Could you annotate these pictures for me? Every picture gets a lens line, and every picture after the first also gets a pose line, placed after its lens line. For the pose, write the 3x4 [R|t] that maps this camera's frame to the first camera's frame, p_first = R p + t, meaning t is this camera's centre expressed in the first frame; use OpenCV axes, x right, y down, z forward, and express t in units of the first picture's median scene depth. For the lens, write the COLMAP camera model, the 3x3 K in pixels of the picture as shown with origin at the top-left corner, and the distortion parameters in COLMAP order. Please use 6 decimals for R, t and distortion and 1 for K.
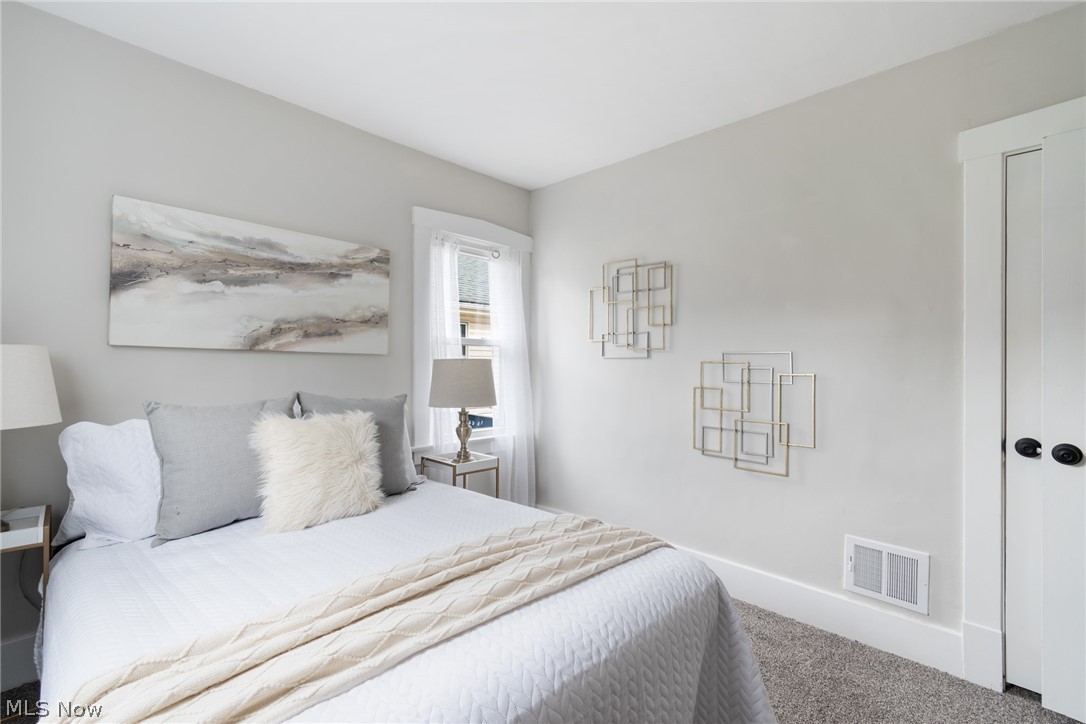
lens RADIAL K [[482.8, 0, 543.3], [0, 482.8, 358.1], [0, 0, 1]] dist [0.001113, -0.000088]
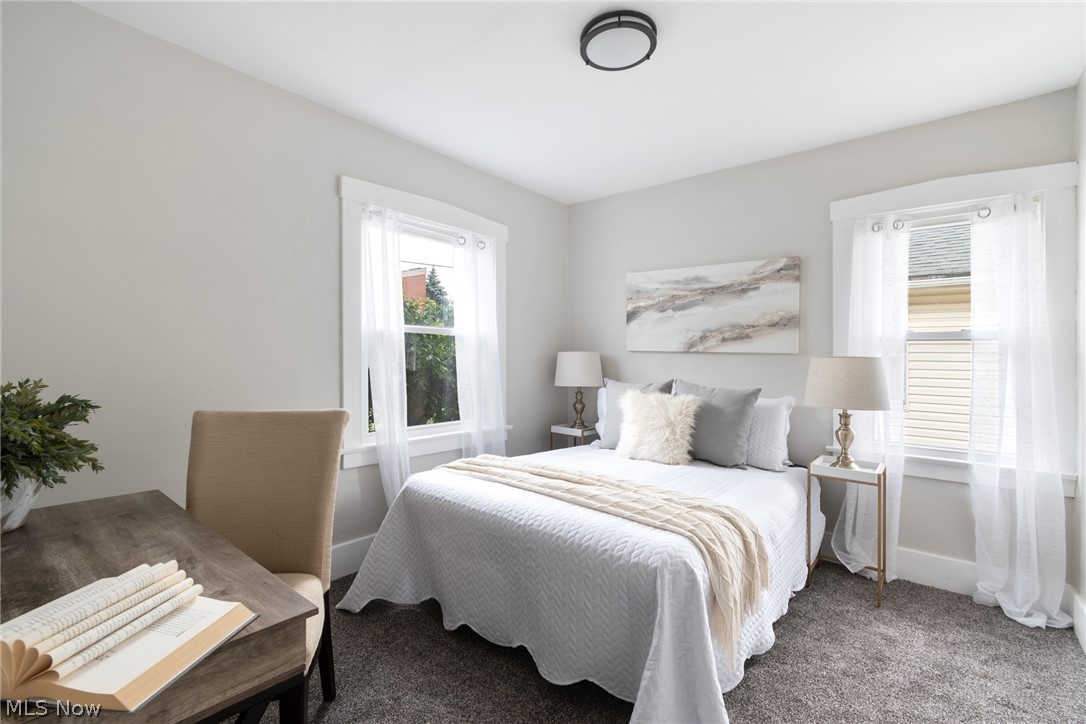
lens RADIAL K [[482.8, 0, 543.3], [0, 482.8, 358.1], [0, 0, 1]] dist [0.001113, -0.000088]
pose [[0.083156, -0.007681, -0.996507, 0.803794], [-0.003094, 0.999963, -0.007966, 0.015293], [0.996532, 0.003746, 0.083129, 0.400582]]
